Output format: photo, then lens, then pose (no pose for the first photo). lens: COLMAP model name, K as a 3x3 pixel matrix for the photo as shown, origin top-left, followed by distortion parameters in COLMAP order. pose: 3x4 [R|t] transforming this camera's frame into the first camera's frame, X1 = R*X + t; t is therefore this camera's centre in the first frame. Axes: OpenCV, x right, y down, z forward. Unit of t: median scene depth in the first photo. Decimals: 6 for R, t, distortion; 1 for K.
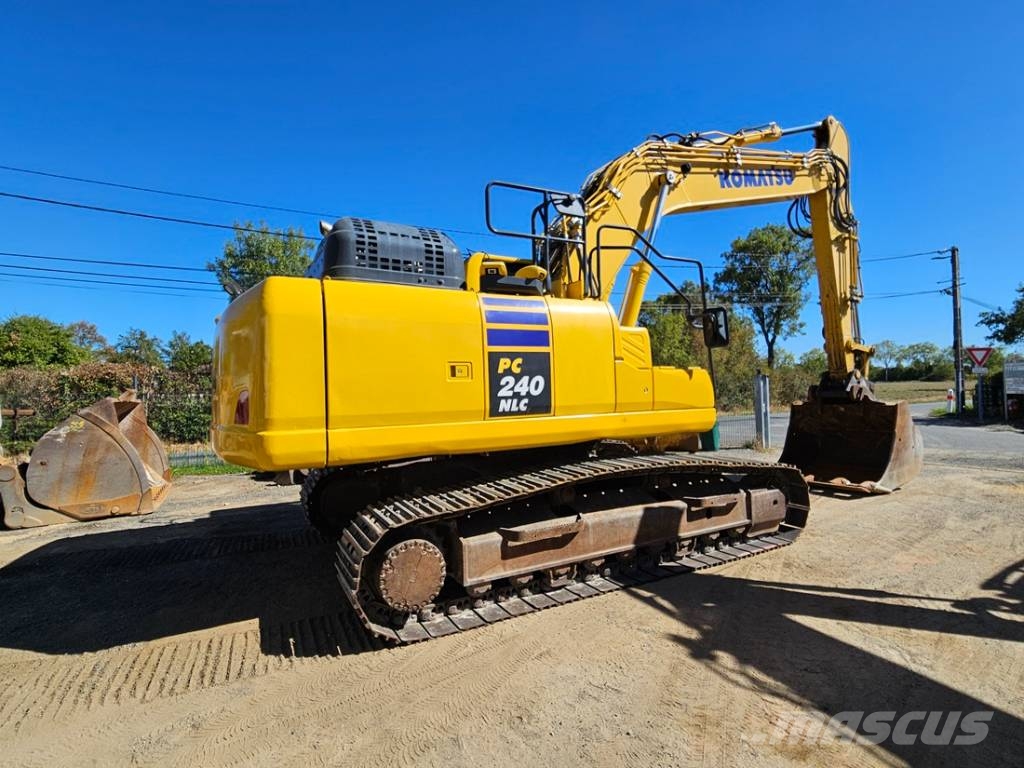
lens RADIAL K [[506.2, 0, 482.5], [0, 506.2, 380.8], [0, 0, 1]] dist [-0.002468, 0.000865]
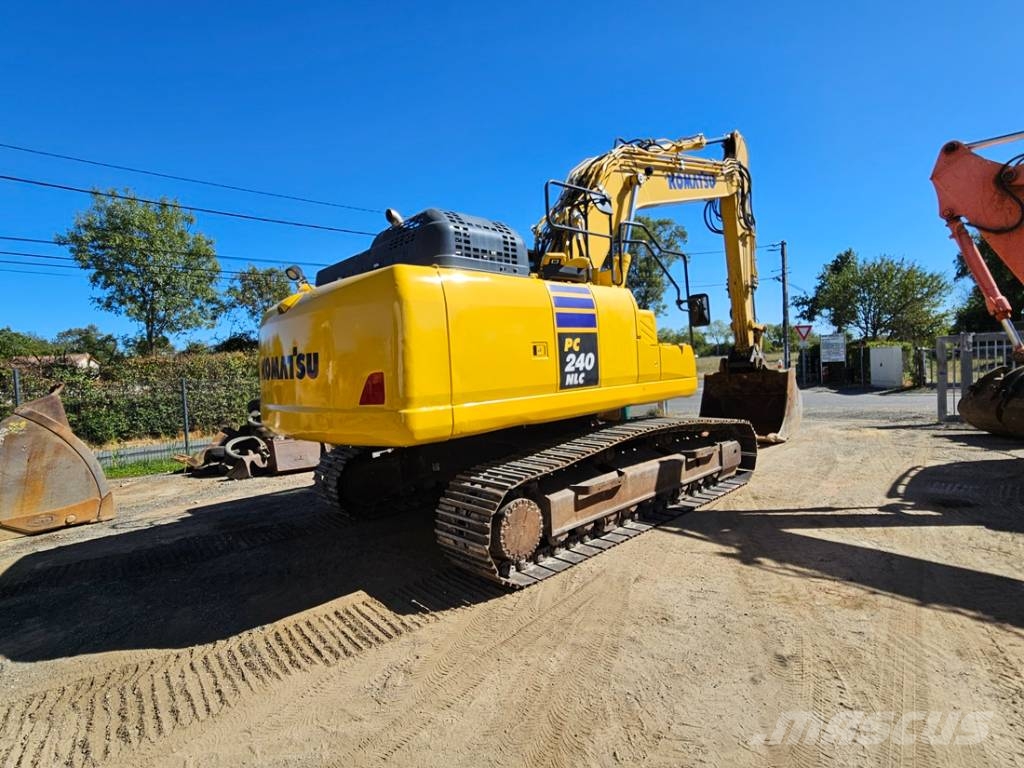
lens RADIAL K [[511.4, 0, 483.7], [0, 511.4, 385.6], [0, 0, 1]] dist [-0.003008, 0.000121]
pose [[0.968090, -0.040188, 0.247358, -0.364124], [0.029699, 0.998500, 0.045992, 0.002503], [-0.248835, -0.037178, 0.967832, -0.063147]]
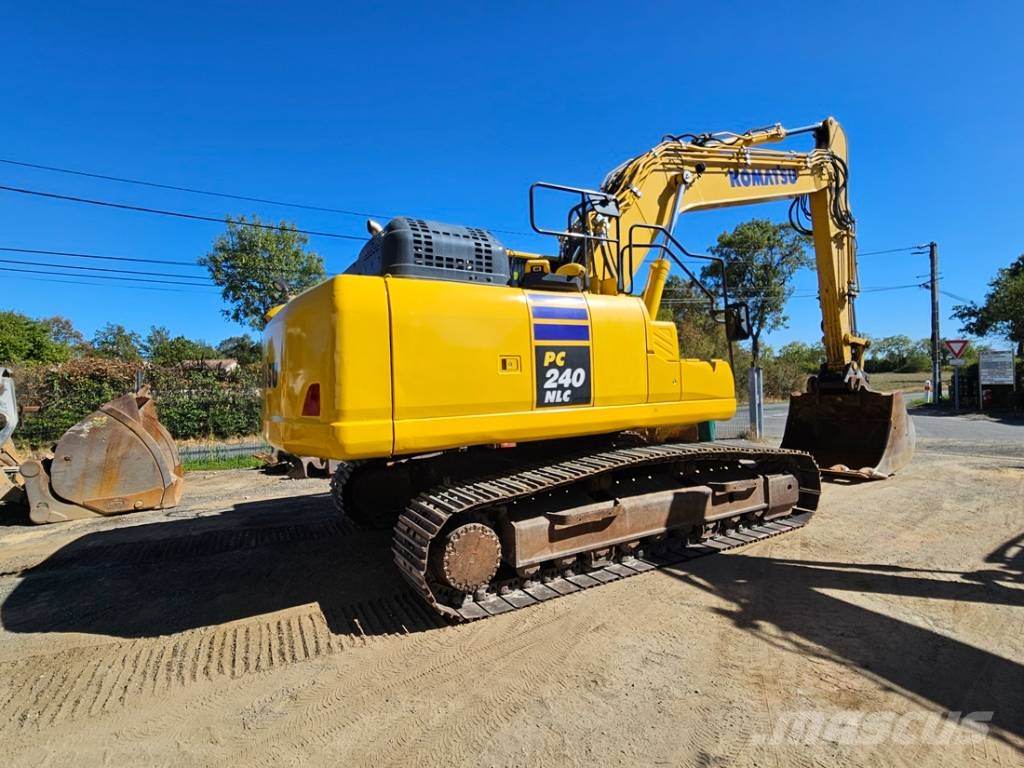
lens RADIAL K [[506.1, 0, 482.1], [0, 506.1, 383.4], [0, 0, 1]] dist [-0.003527, 0.000724]
pose [[0.999503, -0.006168, 0.030904, -0.108753], [0.005650, 0.999842, 0.016829, 0.001721], [-0.031003, -0.016646, 0.999381, -0.039584]]
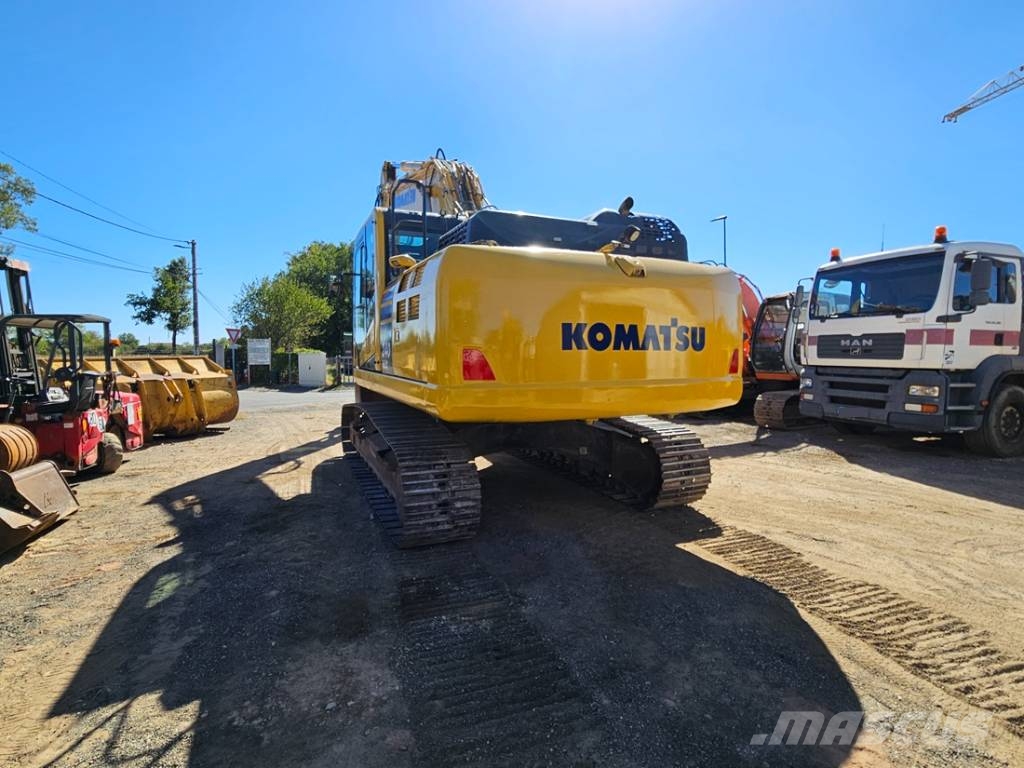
lens RADIAL K [[521.3, 0, 512.0], [0, 521.3, 384.0], [0, 0, 1]] dist [-0.003288, 0.000633]
pose [[0.029234, -0.041352, 0.998717, -1.345151], [-0.012260, 0.999054, 0.041725, 0.045033], [-0.999497, -0.013465, 0.028699, 1.105943]]
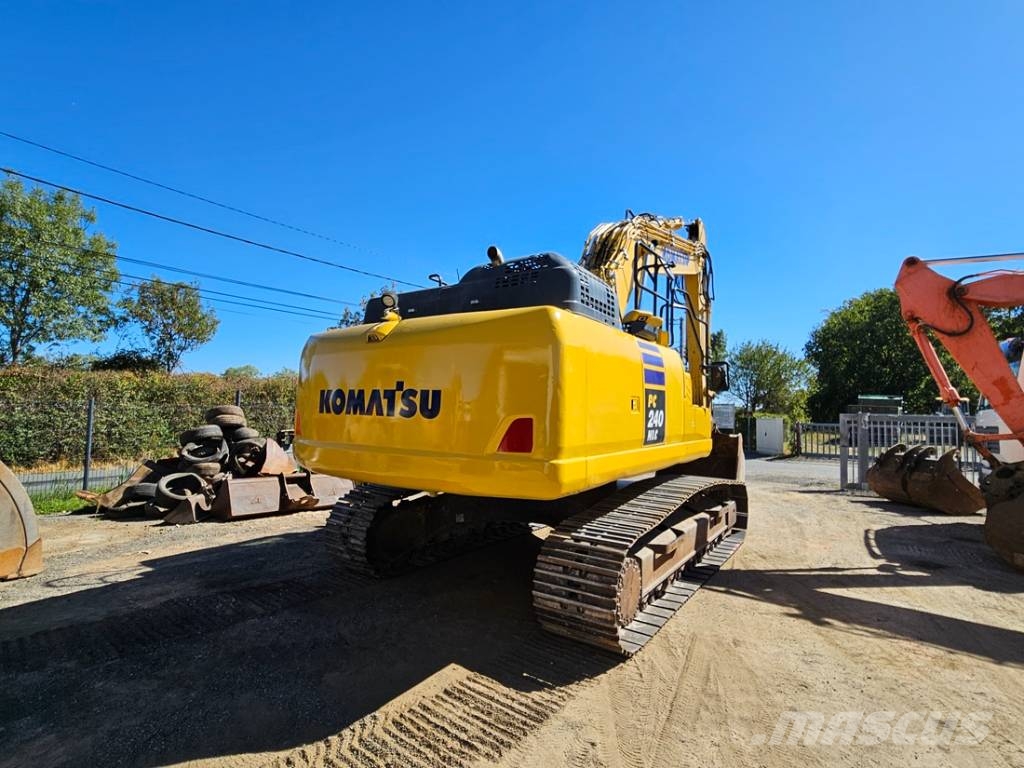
lens RADIAL K [[514.2, 0, 486.7], [0, 514.2, 382.1], [0, 0, 1]] dist [-0.000724, 0.000544]
pose [[0.889710, 0.063907, 0.452032, -0.695399], [-0.045882, 0.997657, -0.050739, 0.003023], [-0.454215, 0.024403, 0.890558, 0.102962]]
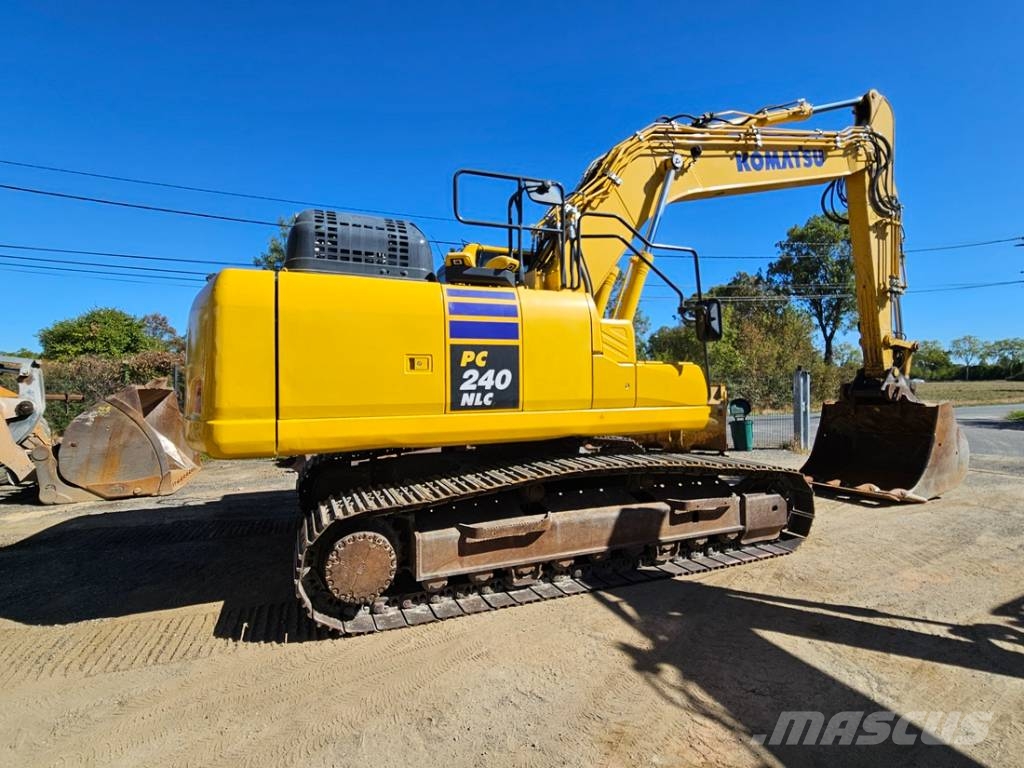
lens RADIAL K [[504.5, 0, 484.1], [0, 504.5, 382.6], [0, 0, 1]] dist [0.000162, -0.000178]
pose [[0.995606, 0.016182, -0.092235, 0.140621], [-0.014403, 0.999698, 0.019924, -0.003435], [0.092530, -0.018508, 0.995538, 0.027203]]
